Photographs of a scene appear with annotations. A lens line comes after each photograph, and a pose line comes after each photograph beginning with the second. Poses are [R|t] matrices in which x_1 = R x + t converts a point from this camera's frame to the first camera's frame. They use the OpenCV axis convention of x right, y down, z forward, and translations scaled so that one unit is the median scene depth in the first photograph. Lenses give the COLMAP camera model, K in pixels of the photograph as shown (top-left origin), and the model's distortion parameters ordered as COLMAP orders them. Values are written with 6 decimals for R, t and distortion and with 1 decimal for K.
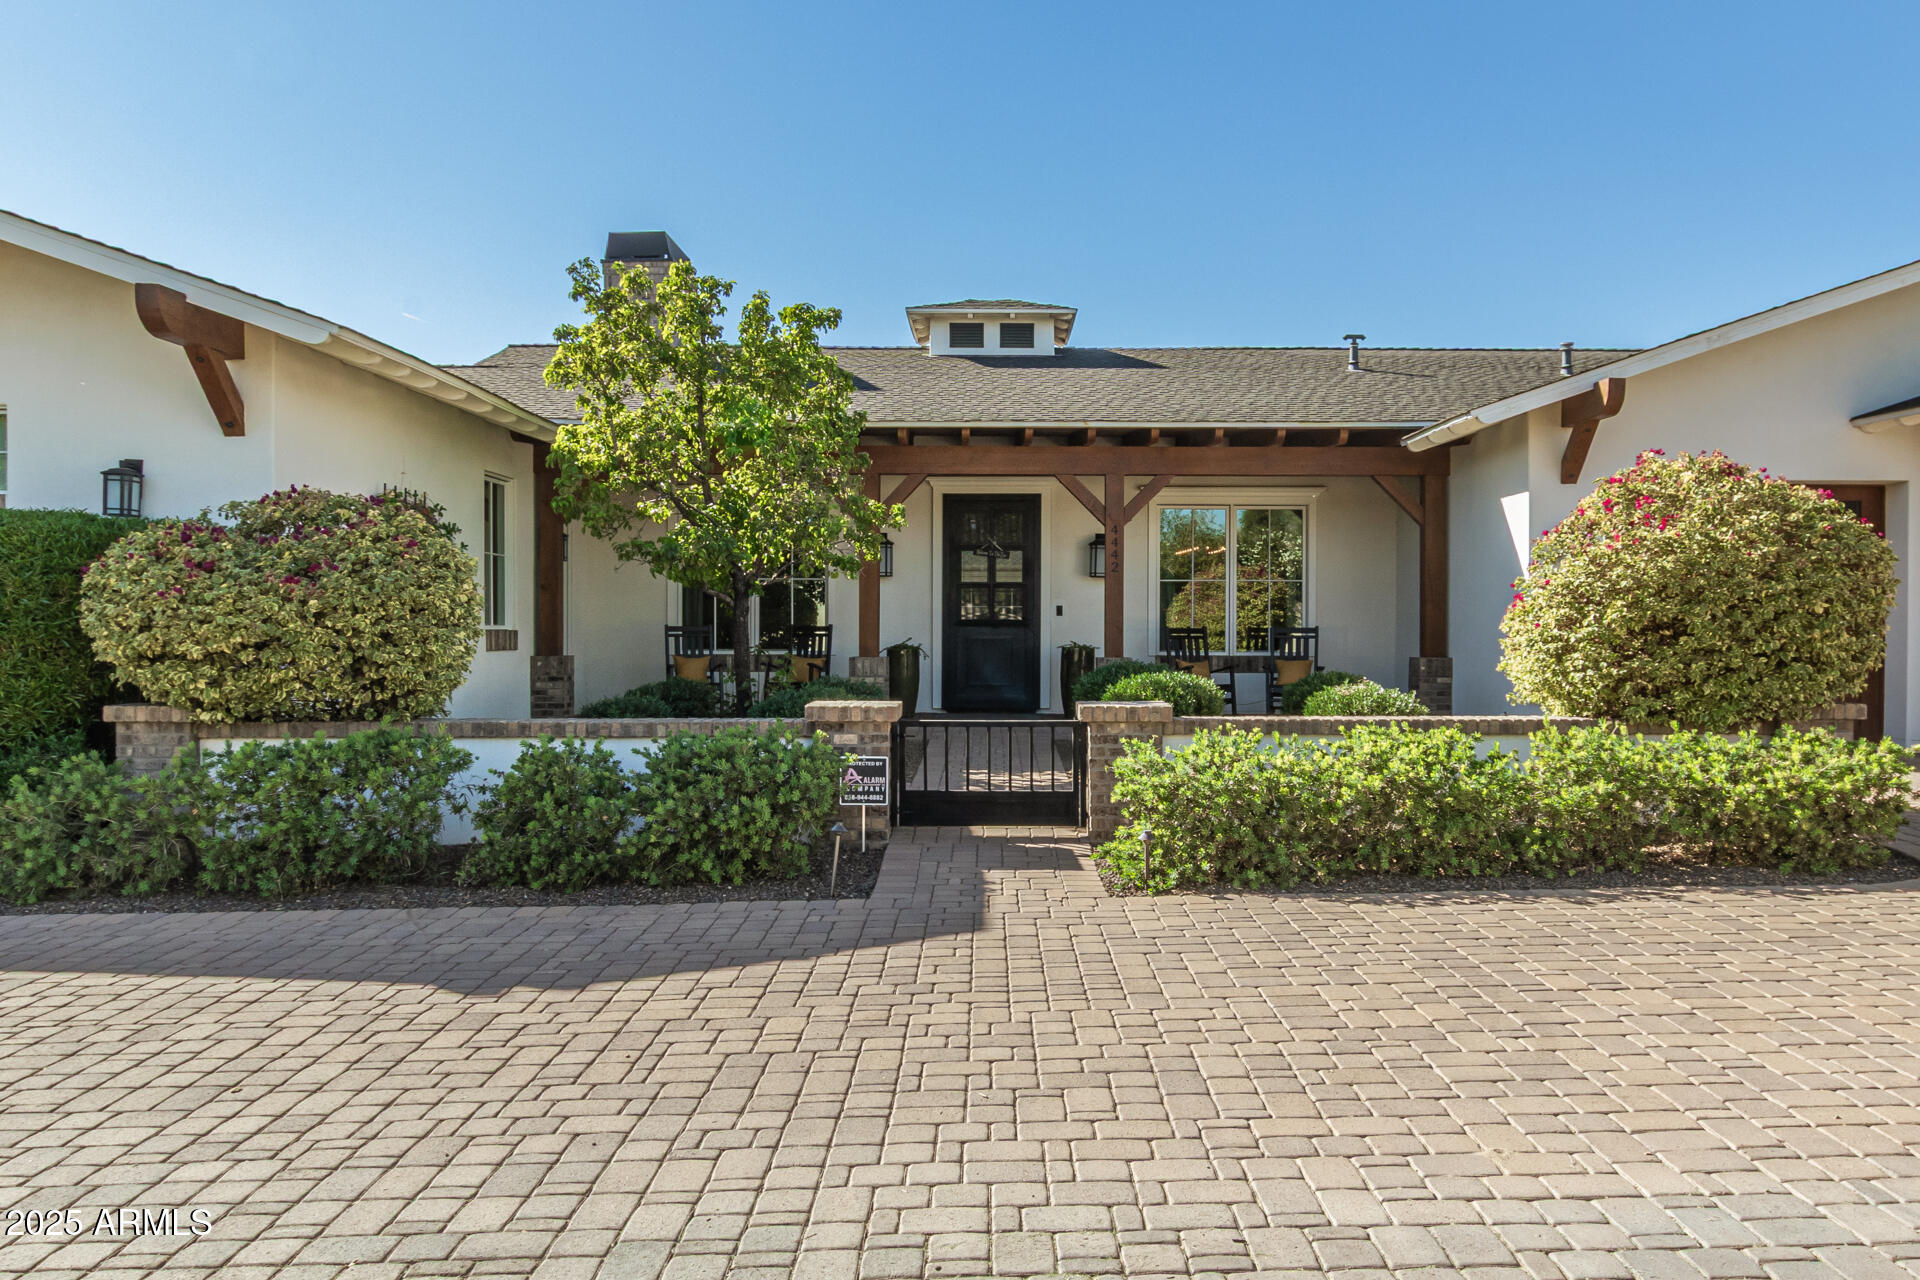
lens RADIAL K [[889.3, 0, 950.2], [0, 889.3, 643.5], [0, 0, 1]] dist [0.000389, -0.000116]
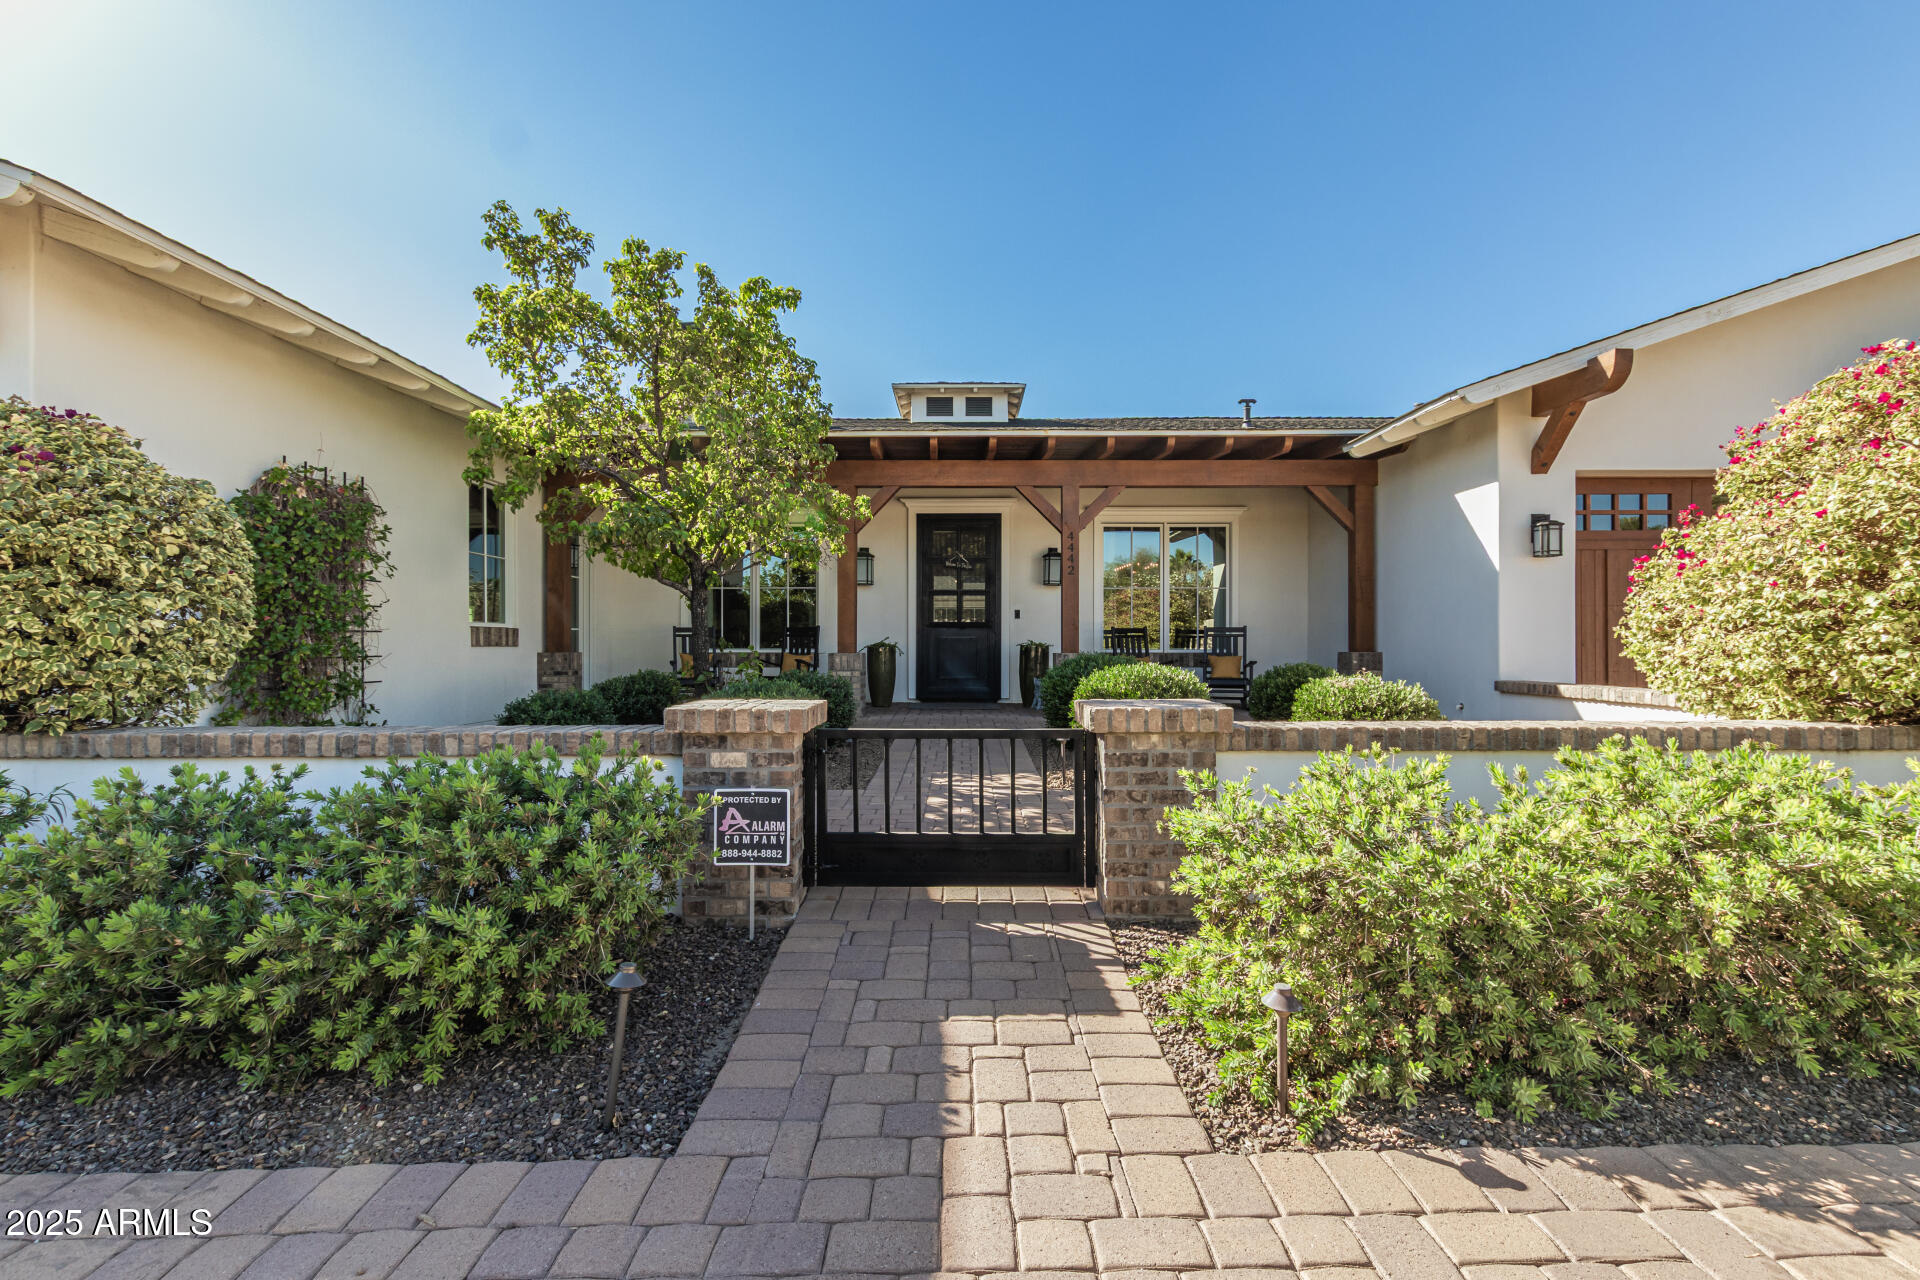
lens RADIAL K [[855.2, 0, 901.8], [0, 855.2, 642.0], [0, 0, 1]] dist [0.002515, 0.000319]
pose [[0.999819, -0.002911, -0.018804, 0.020622], [0.002999, 0.999985, 0.004646, 0.018410], [0.018790, -0.004702, 0.999812, 0.369430]]
